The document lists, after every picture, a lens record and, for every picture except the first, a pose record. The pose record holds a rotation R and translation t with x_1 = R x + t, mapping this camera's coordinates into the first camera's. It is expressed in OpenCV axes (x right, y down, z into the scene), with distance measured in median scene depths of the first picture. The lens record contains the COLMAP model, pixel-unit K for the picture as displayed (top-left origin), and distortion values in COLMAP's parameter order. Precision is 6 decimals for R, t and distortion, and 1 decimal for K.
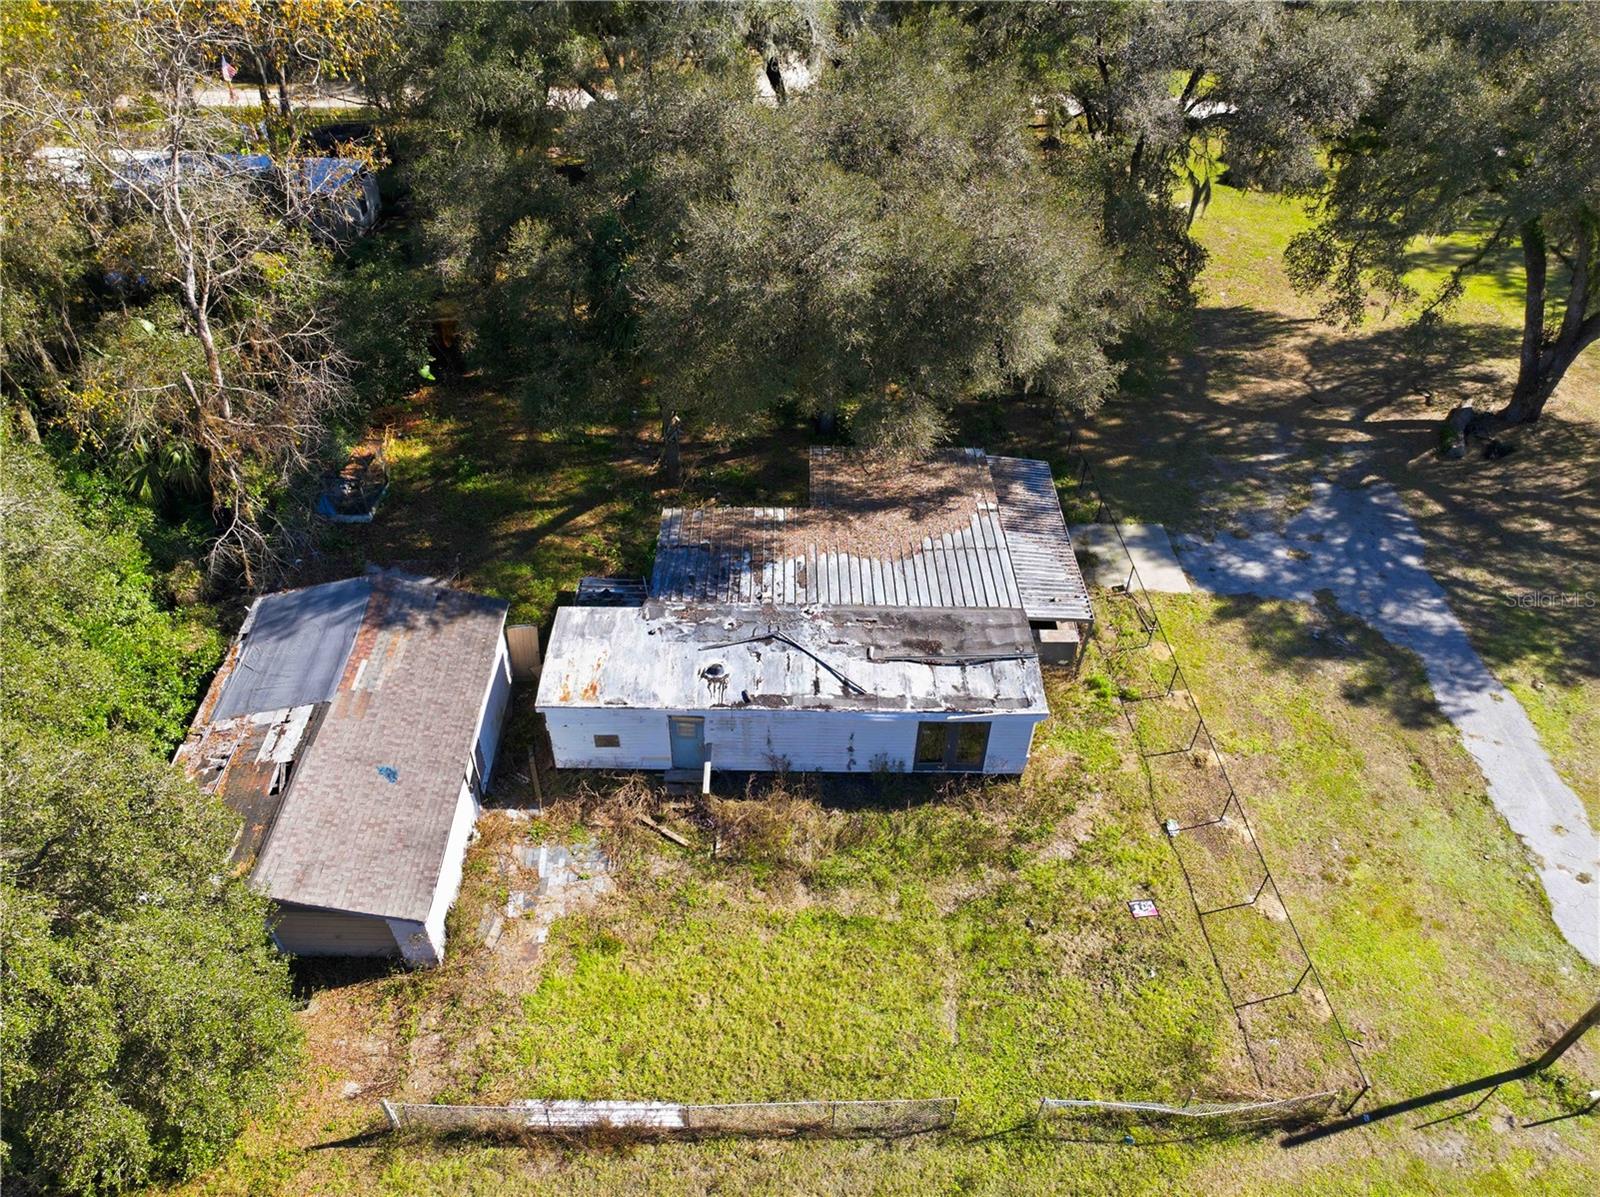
lens RADIAL K [[1128.1, 0, 800.0], [0, 1128.1, 598.5], [0, 0, 1]] dist [-0.038434, -0.006063]
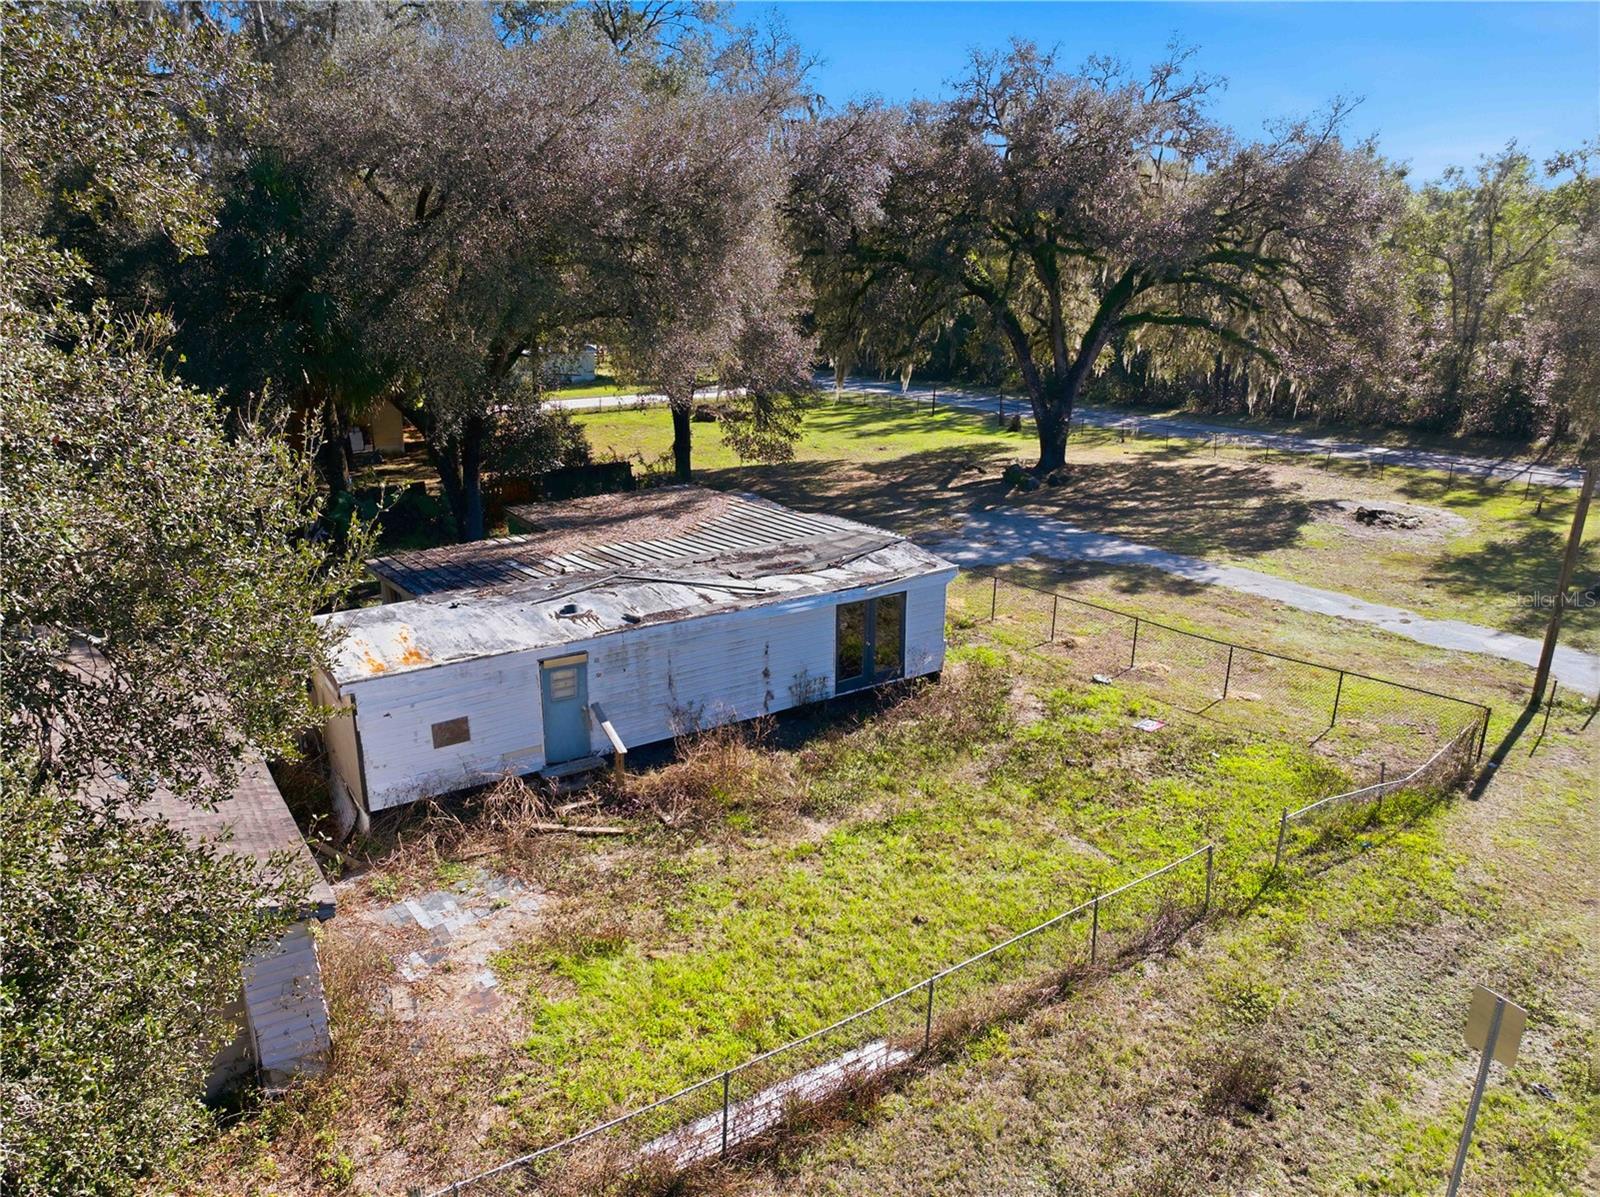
lens RADIAL K [[1128.1, 0, 800.0], [0, 1128.1, 598.5], [0, 0, 1]] dist [-0.038434, -0.006063]
pose [[0.834713, -0.176886, 0.521504, -0.314369], [0.369405, 0.882185, -0.292043, 0.309225], [-0.408405, 0.436418, 0.801714, 0.338900]]
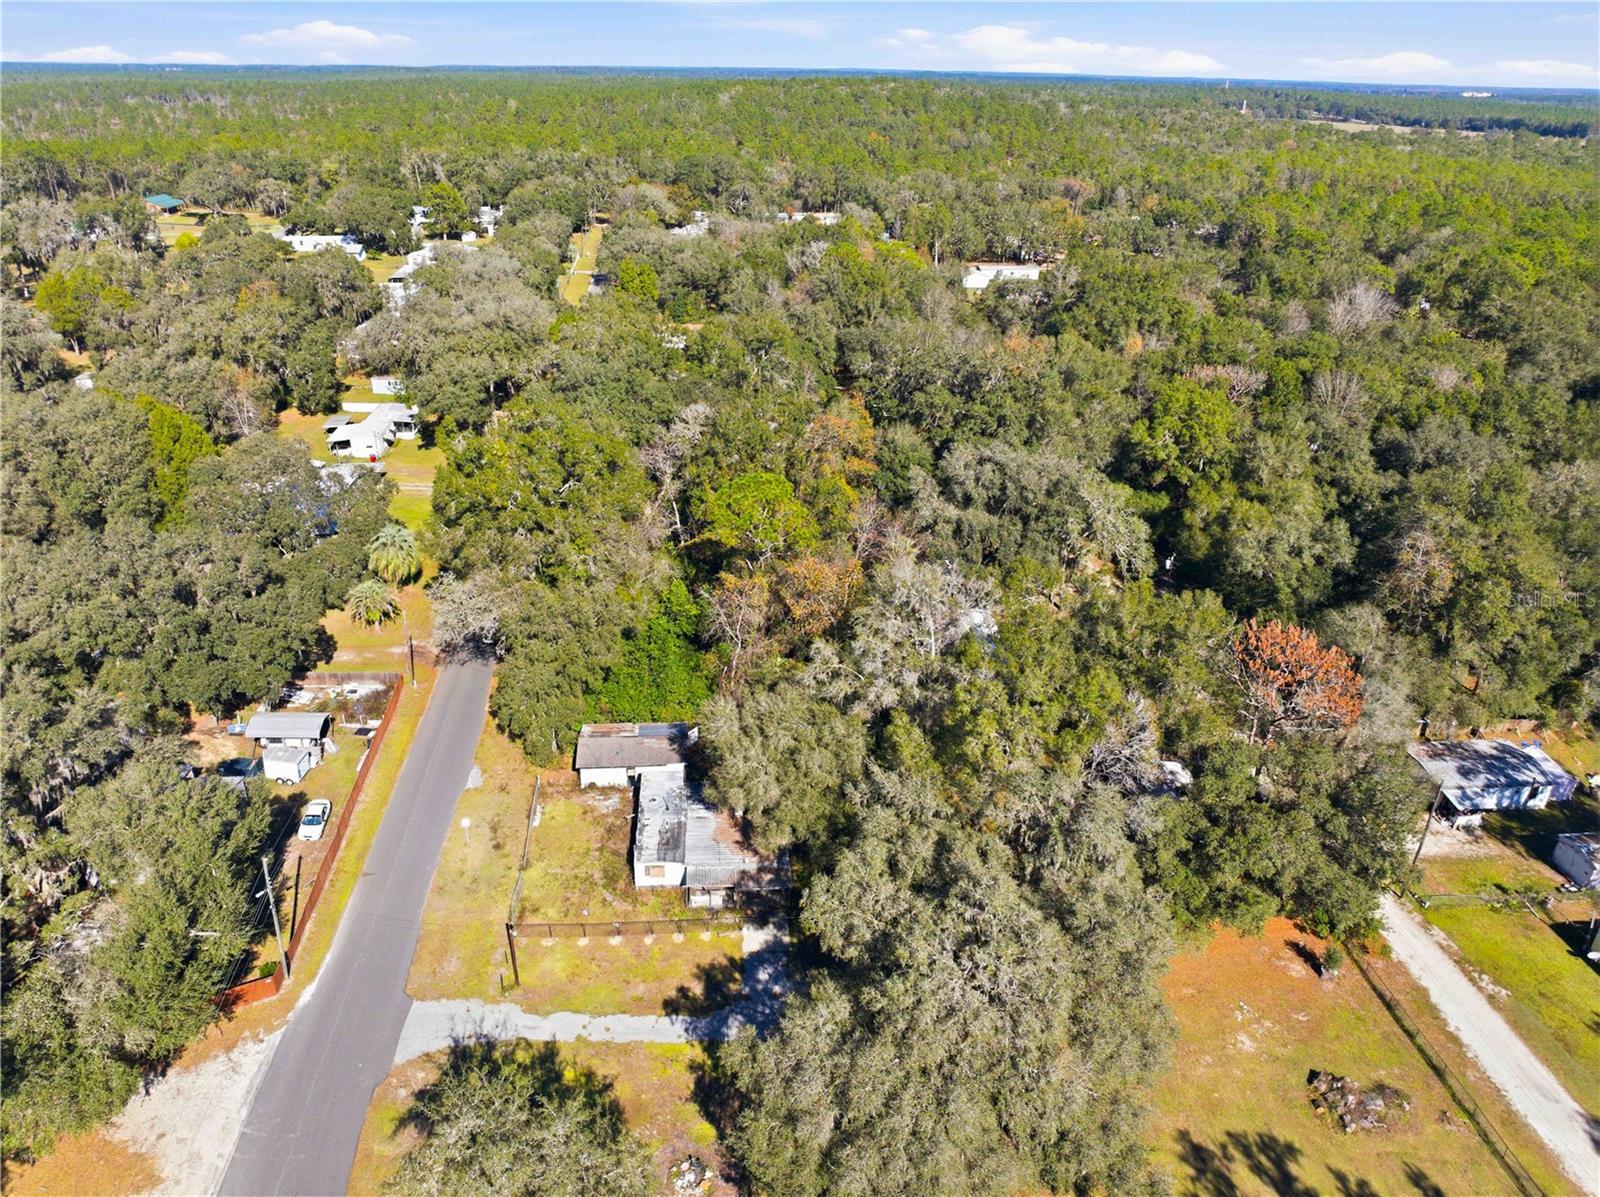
lens RADIAL K [[1128.1, 0, 800.0], [0, 1128.1, 598.5], [0, 0, 1]] dist [-0.038434, -0.006063]
pose [[0.080576, 0.415226, -0.906143, 2.621510], [-0.682248, 0.685742, 0.253564, -1.424779], [0.726667, 0.597783, 0.338542, -0.168160]]
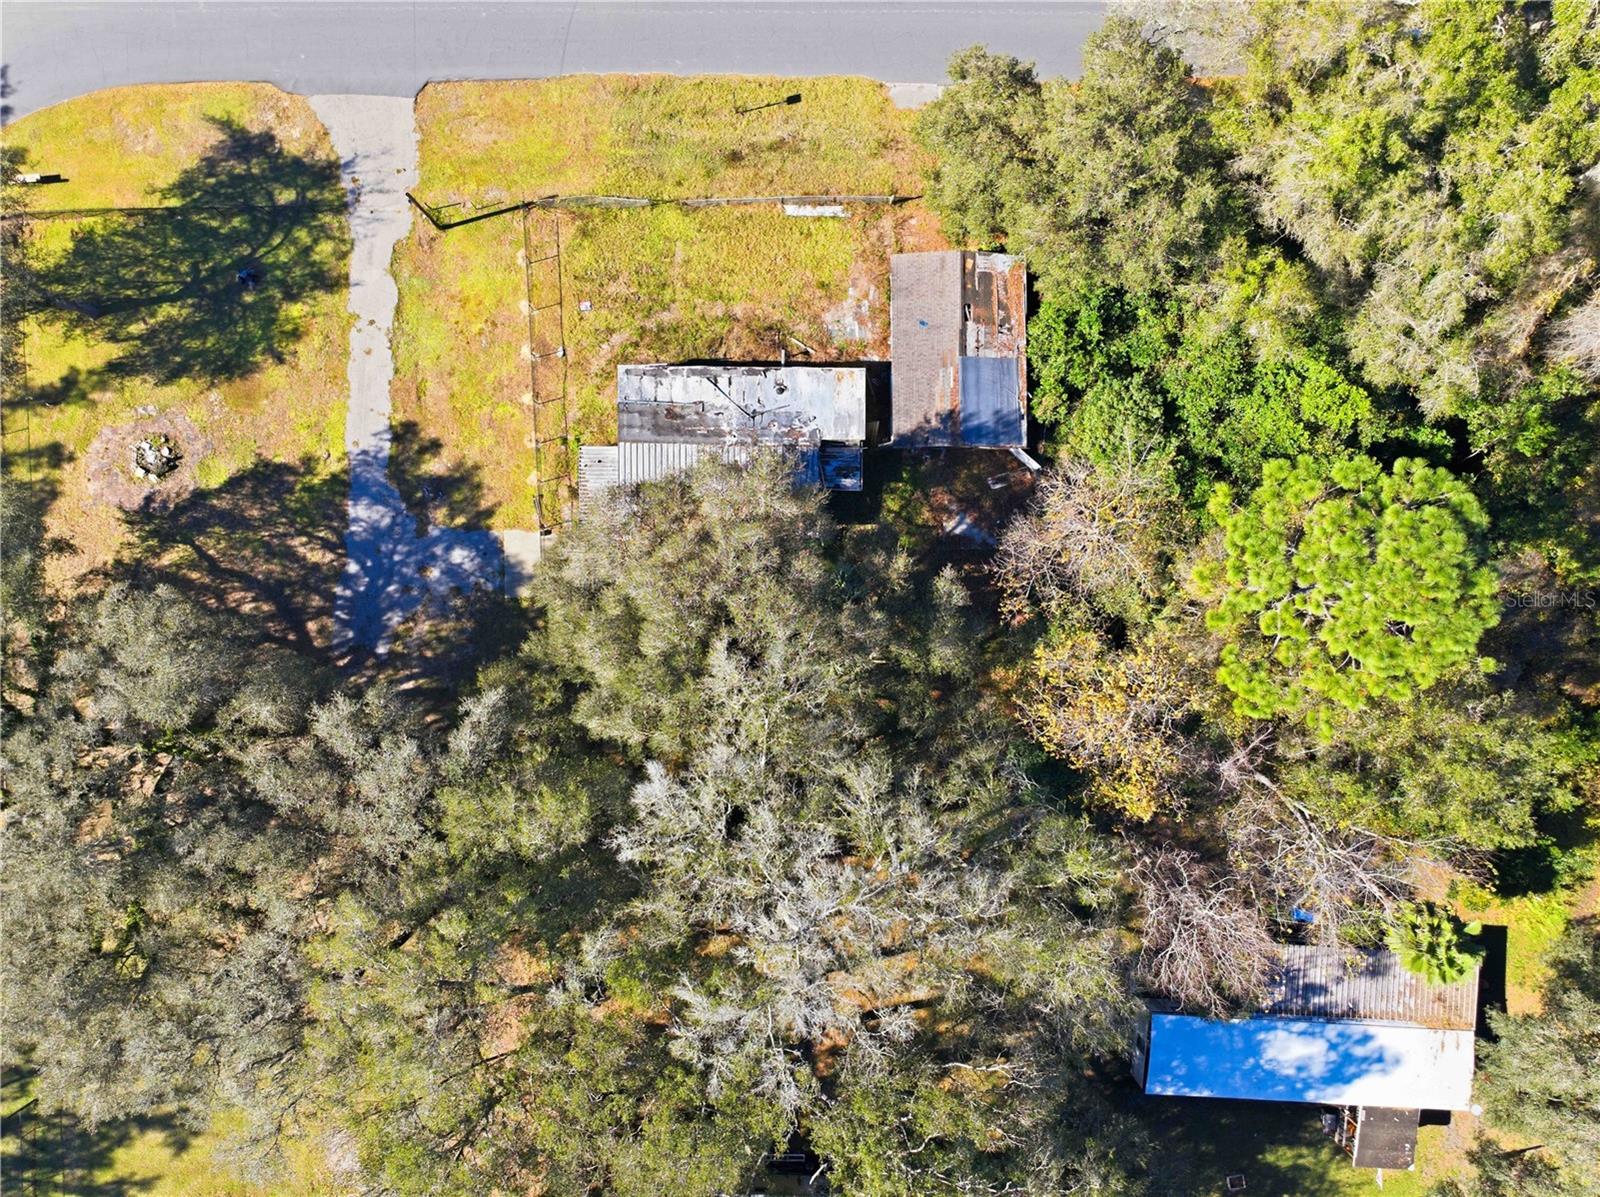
lens RADIAL K [[1128.1, 0, 800.0], [0, 1128.1, 598.5], [0, 0, 1]] dist [-0.038434, -0.006063]
pose [[-0.999134, -0.004328, -0.041386, -0.027418], [-0.027831, -0.669879, 0.741948, -1.607271], [-0.030935, 0.742457, 0.669179, -0.070348]]
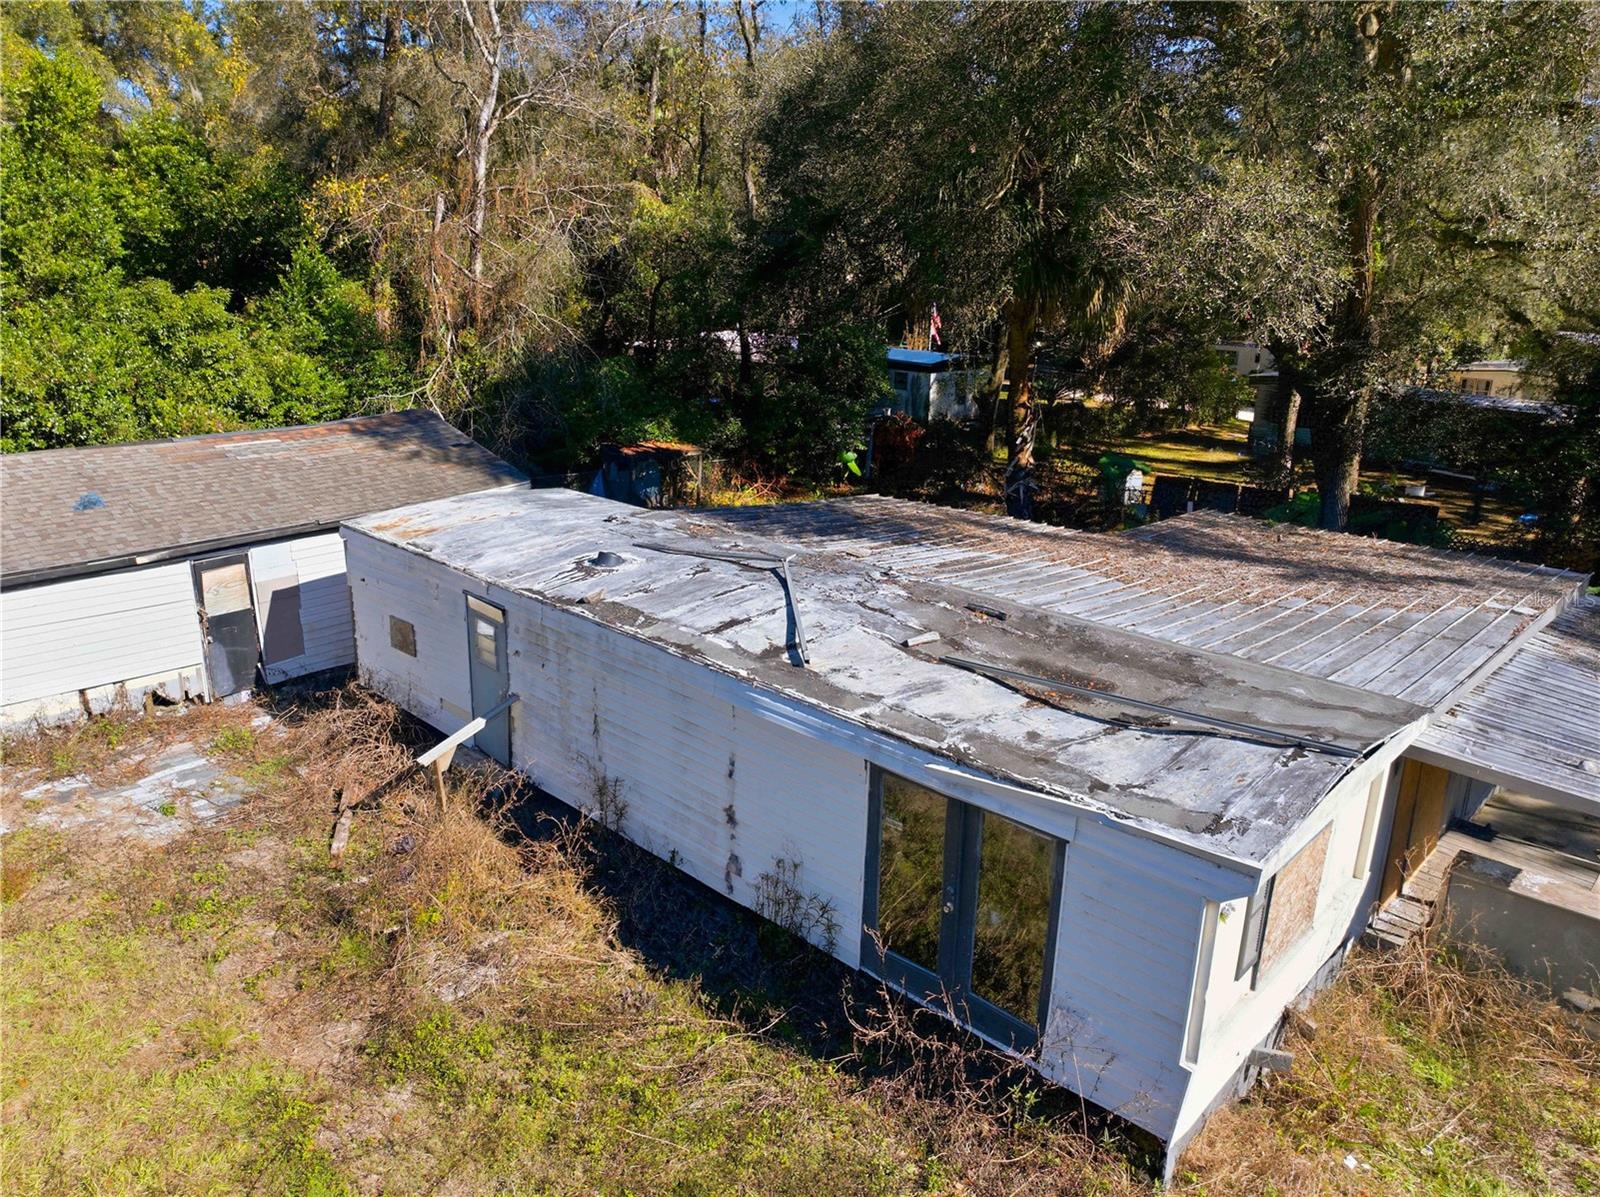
lens RADIAL K [[1128.1, 0, 800.0], [0, 1128.1, 598.5], [0, 0, 1]] dist [-0.038434, -0.006063]
pose [[0.724460, 0.198817, -0.660022, 0.278966], [-0.463756, 0.848983, -0.253296, 0.150166], [0.509988, 0.489592, 0.707256, 0.688352]]
